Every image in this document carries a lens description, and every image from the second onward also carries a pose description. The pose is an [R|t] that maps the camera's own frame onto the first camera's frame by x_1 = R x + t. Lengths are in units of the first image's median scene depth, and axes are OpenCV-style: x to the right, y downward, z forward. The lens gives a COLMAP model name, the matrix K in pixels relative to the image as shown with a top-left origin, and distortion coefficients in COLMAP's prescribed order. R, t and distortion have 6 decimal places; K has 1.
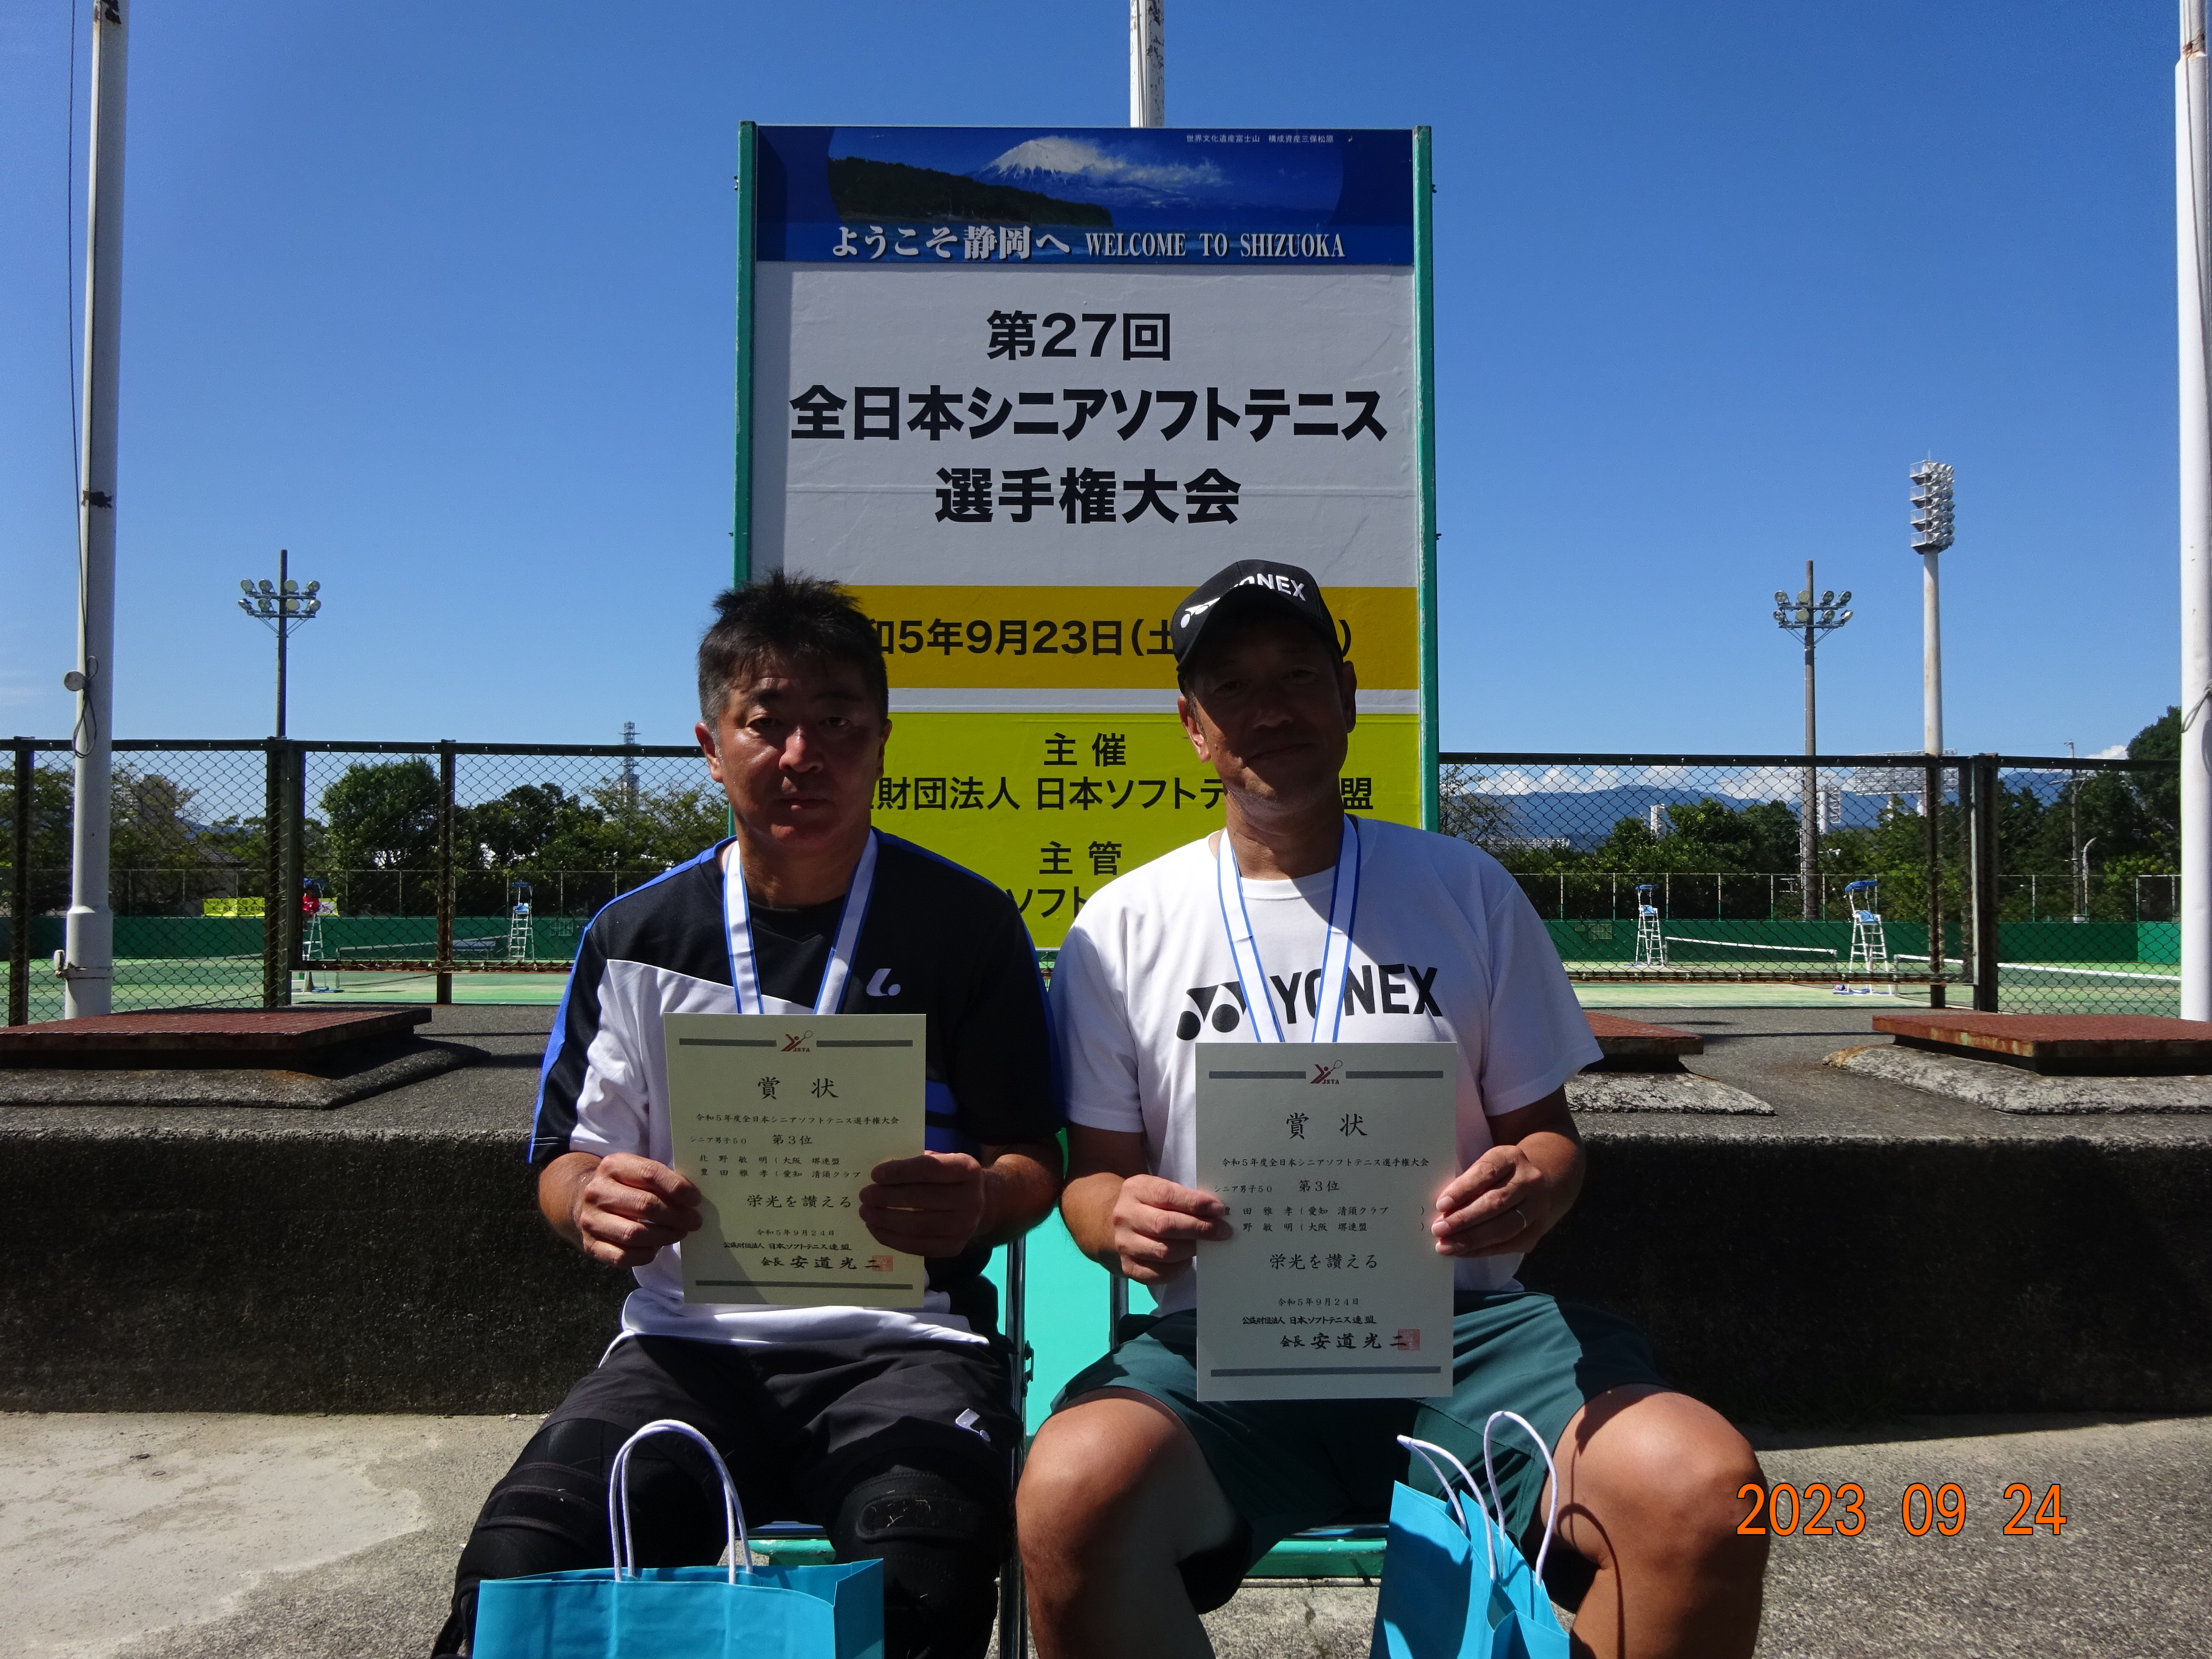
lens RADIAL K [[1638.5, 0, 1104.0], [0, 1638.5, 838.5], [0, 0, 1]] dist [-0.005710, 0.003239]
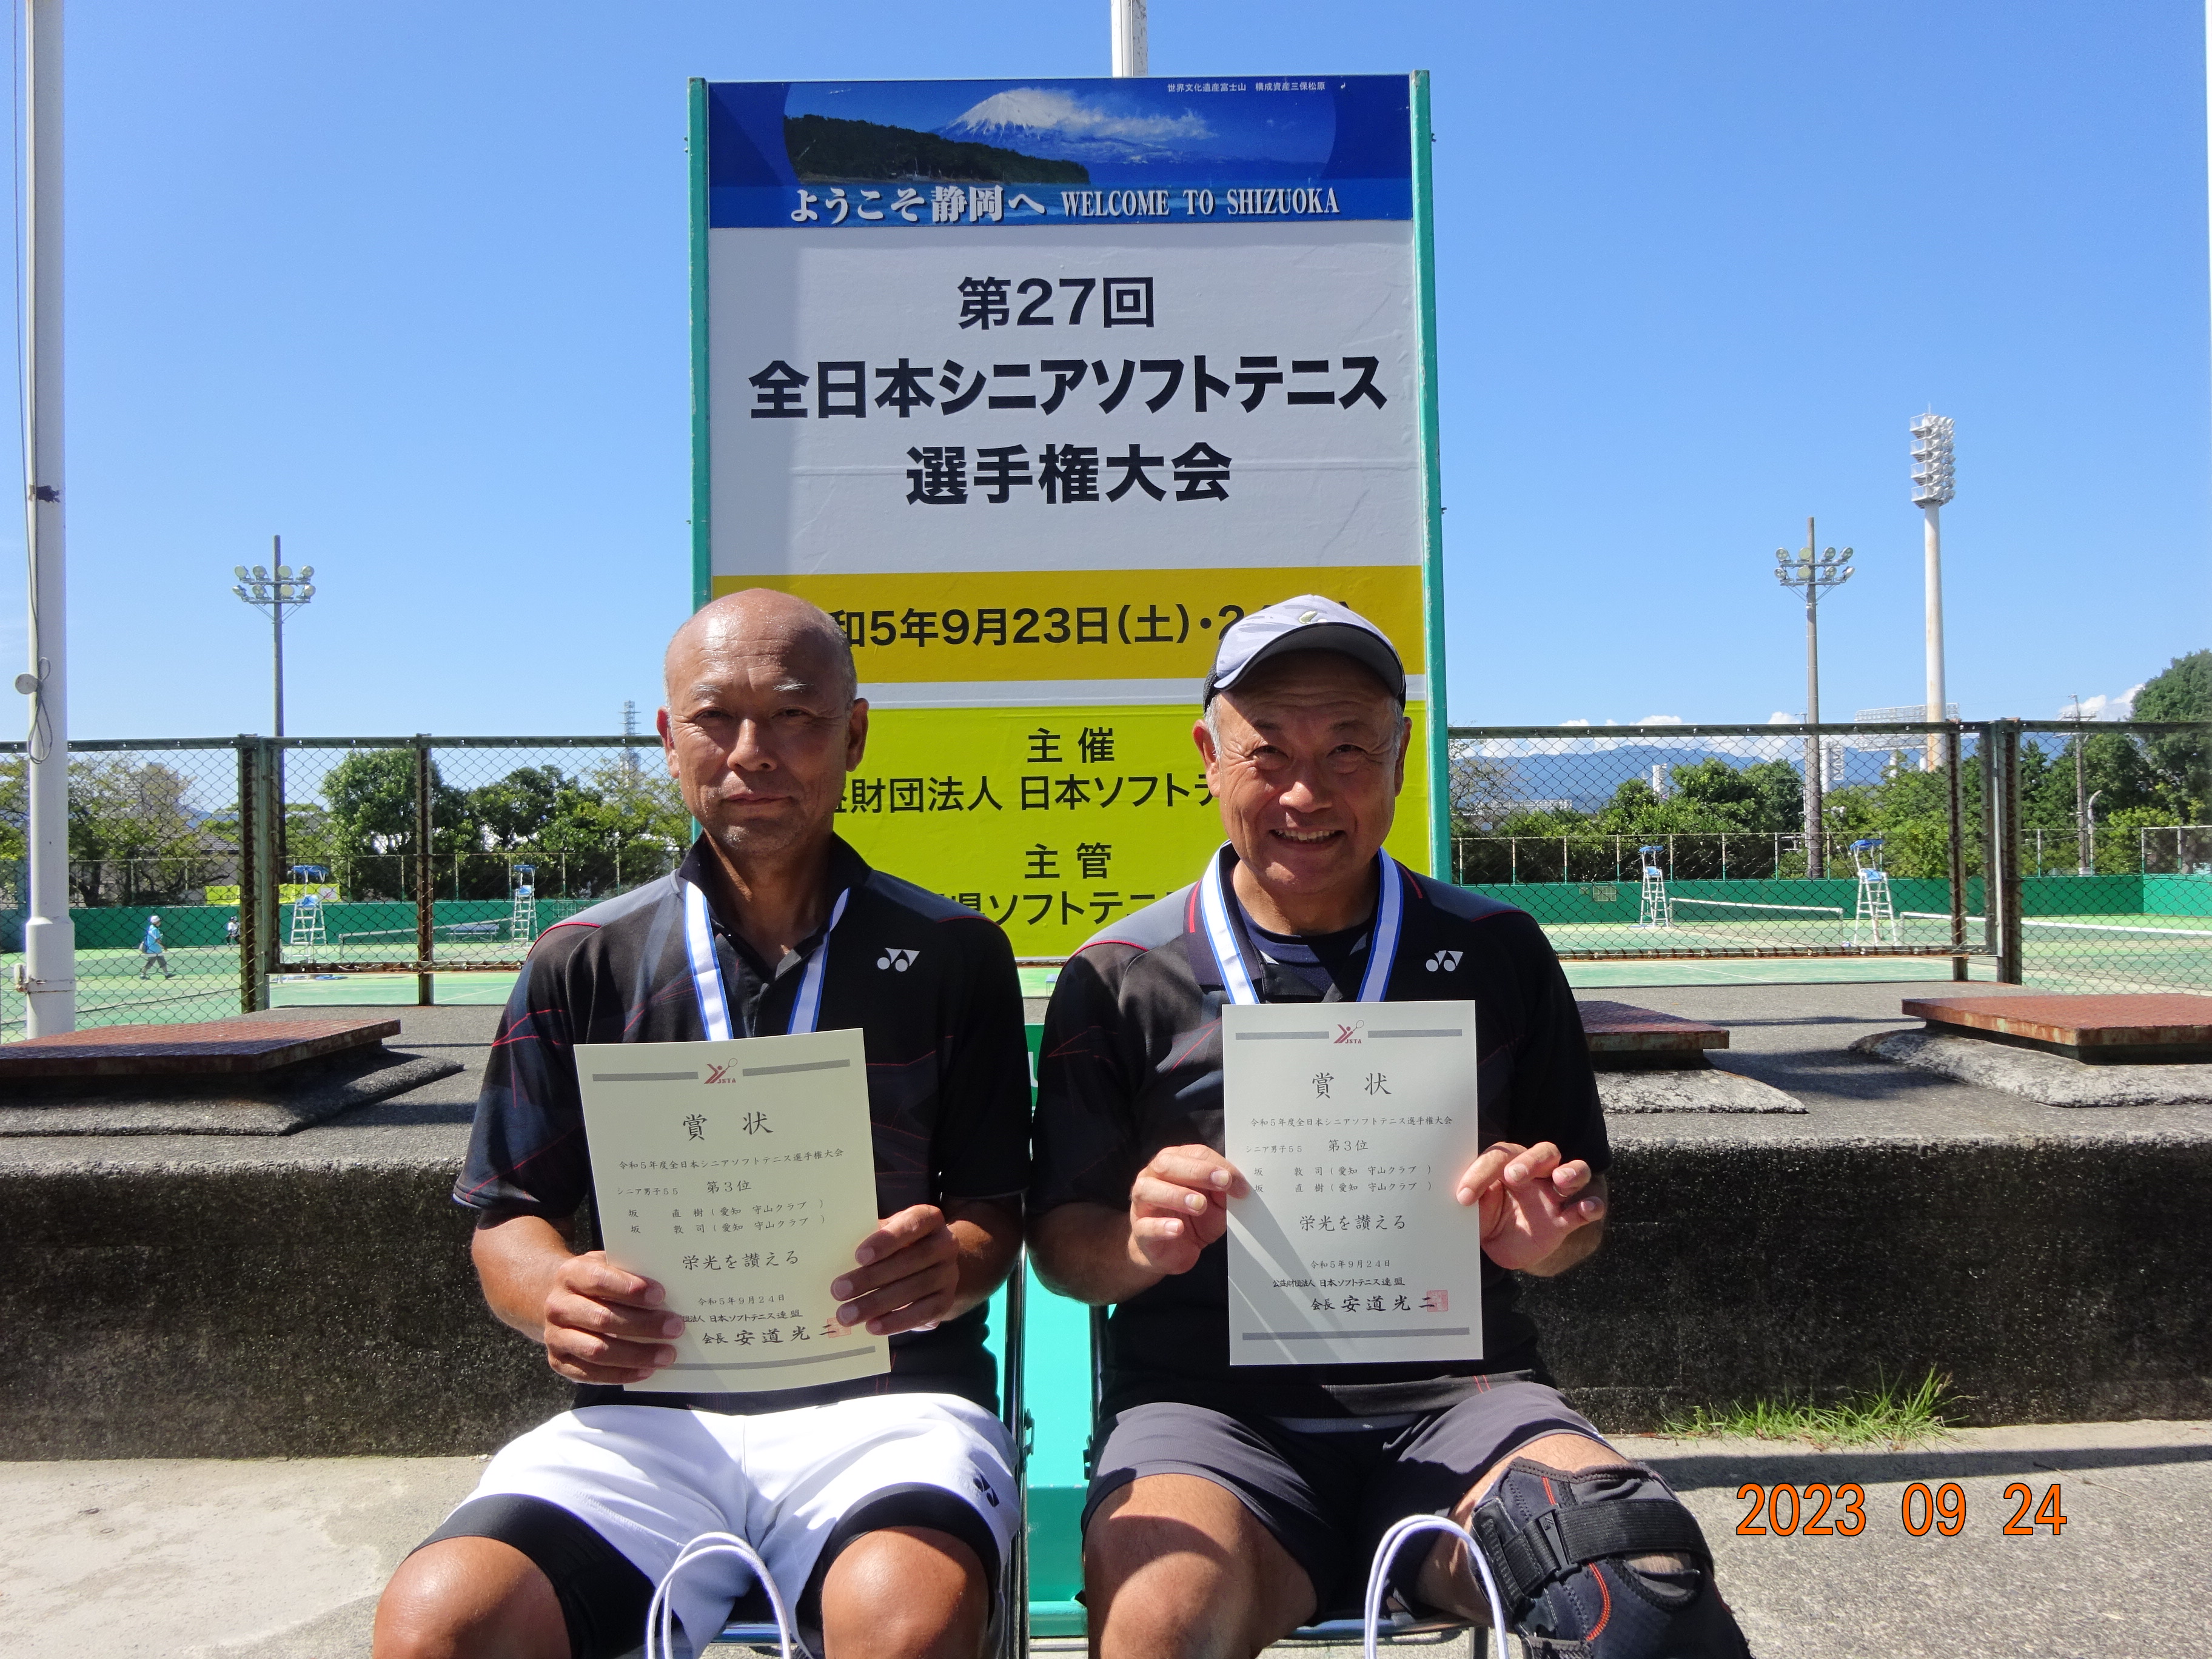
lens RADIAL K [[1636.5, 0, 1104.4], [0, 1636.5, 833.1], [0, 0, 1]] dist [-0.000867, -0.004340]
pose [[0.999831, -0.018304, -0.001687, 0.008238], [0.018327, 0.999720, 0.014965, -0.017291], [0.001413, -0.014994, 0.999887, 0.060432]]
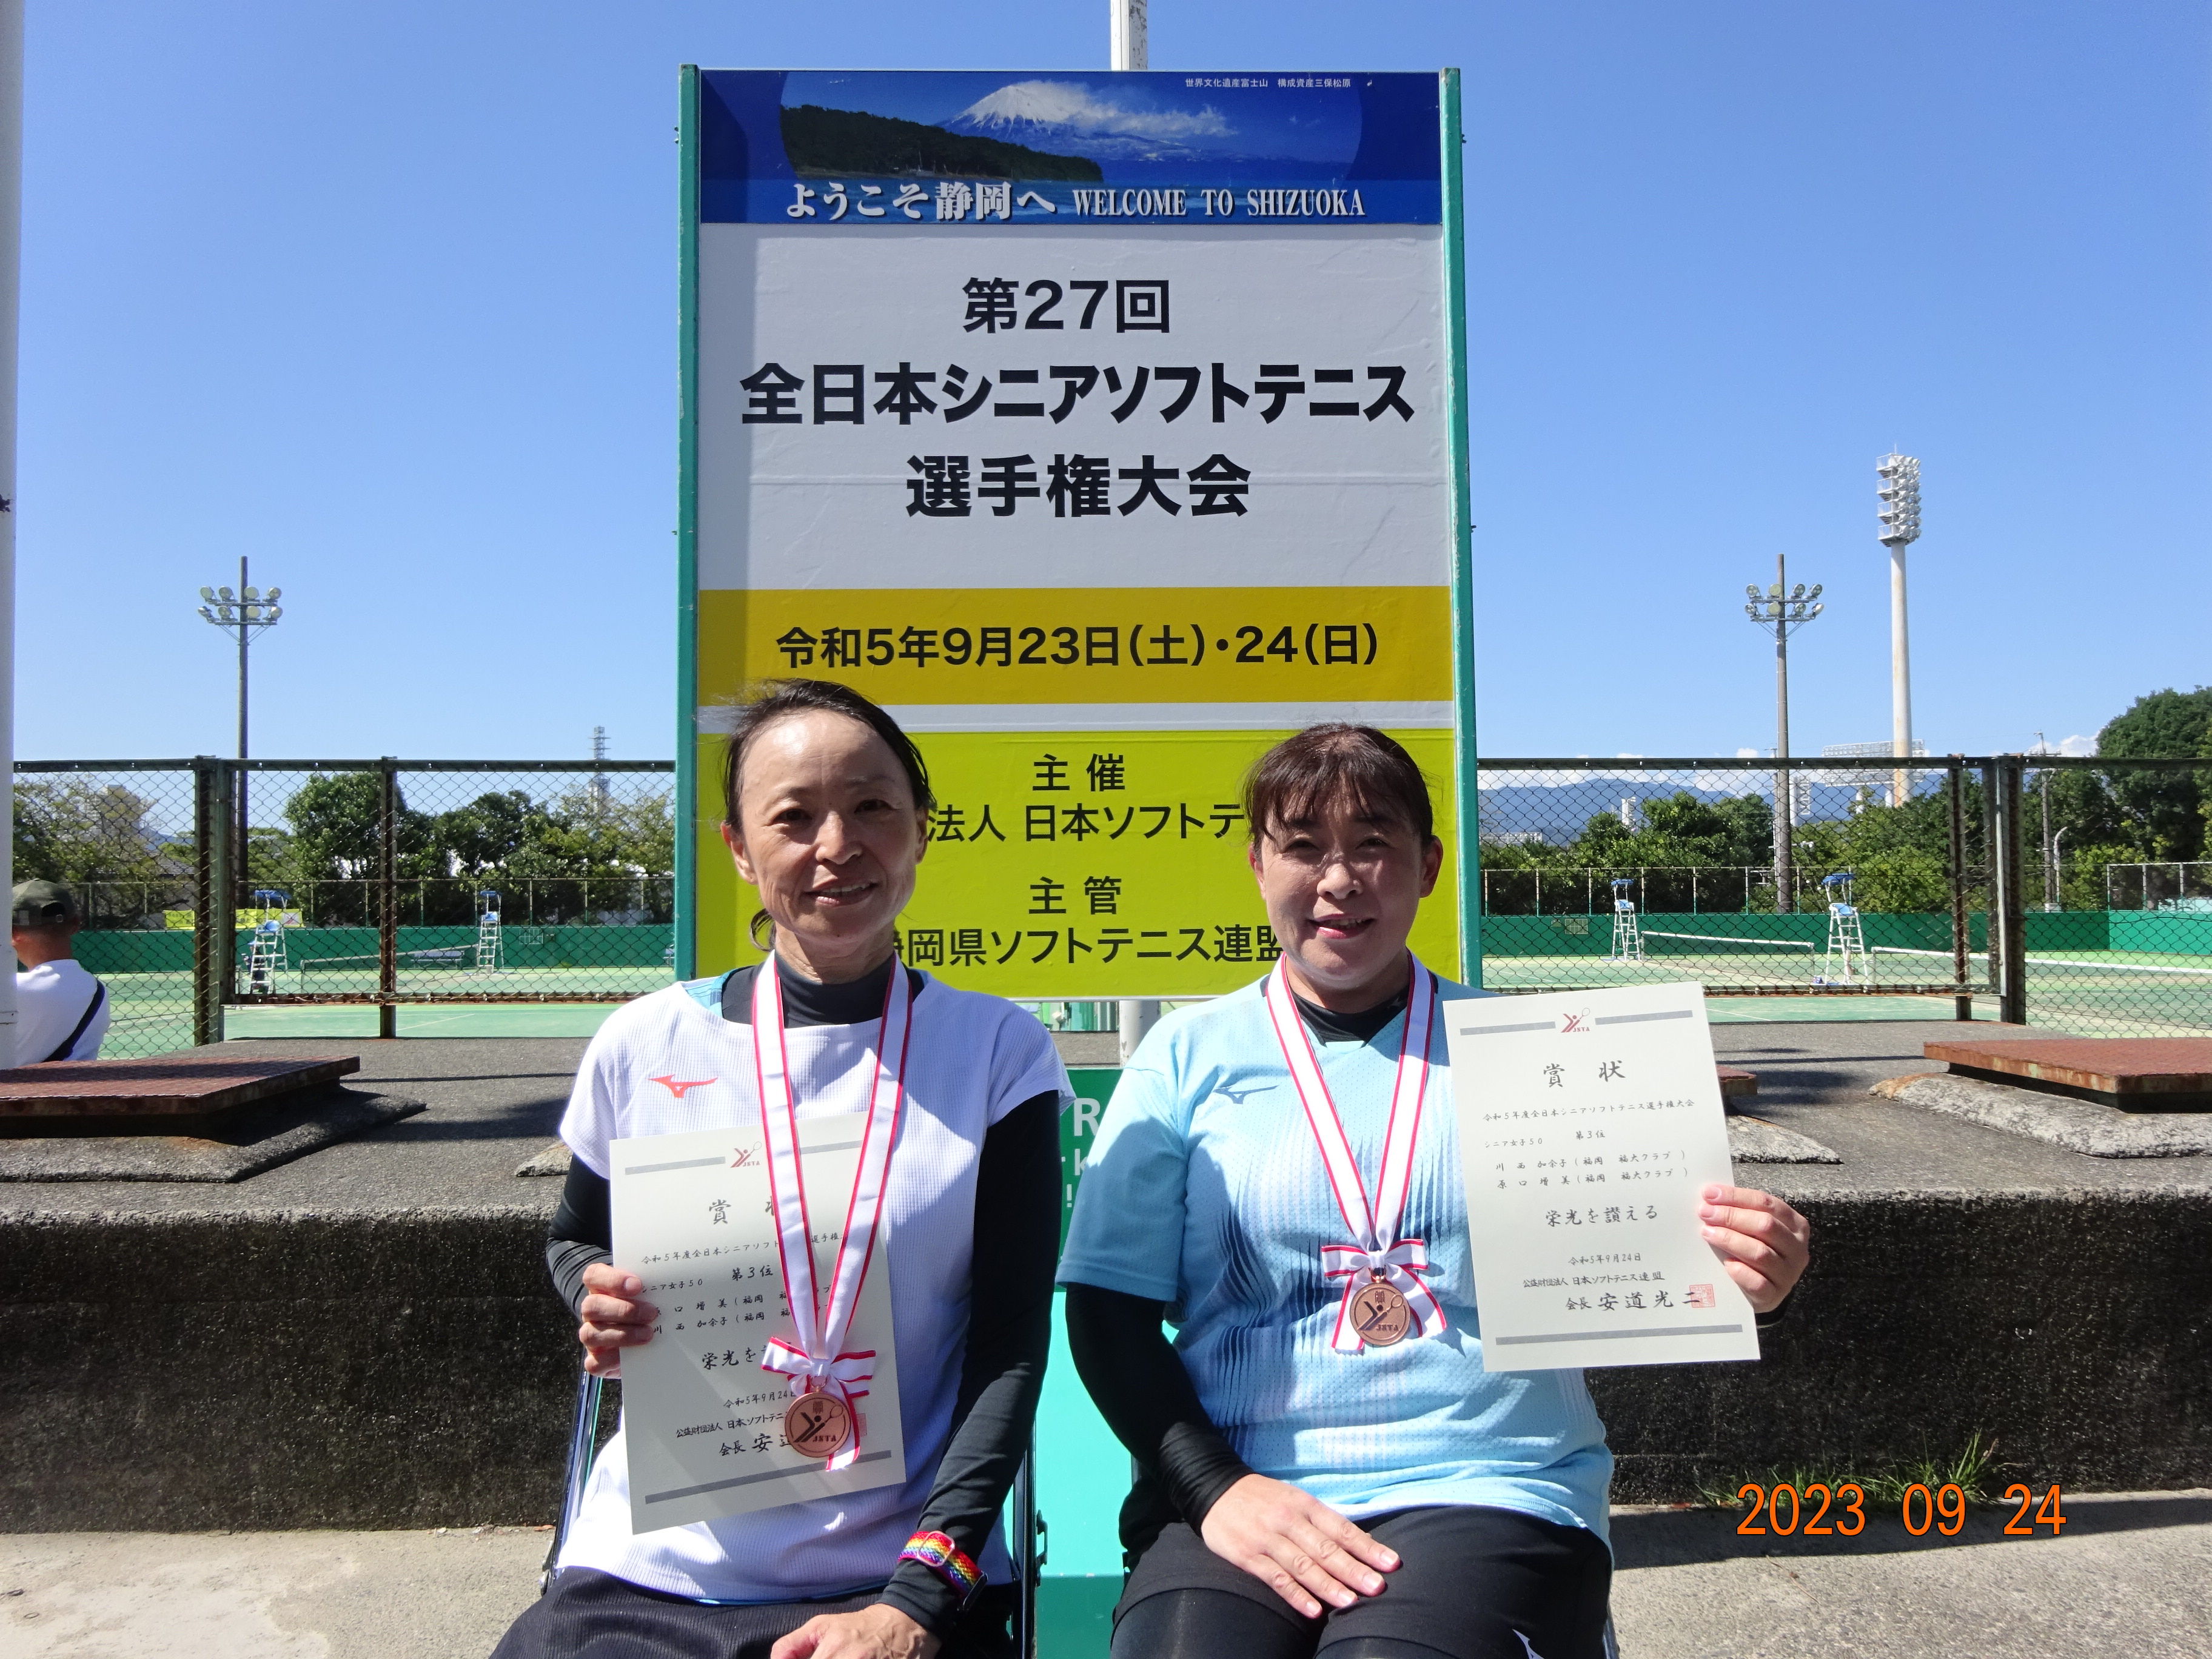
lens RADIAL K [[1638.5, 0, 1102.8], [0, 1638.5, 836.2], [0, 0, 1]] dist [-0.005129, 0.002661]
pose [[0.999818, -0.011329, 0.015375, -0.012393], [0.011345, 0.999935, -0.000941, -0.018565], [-0.015363, 0.001116, 0.999881, 0.113098]]
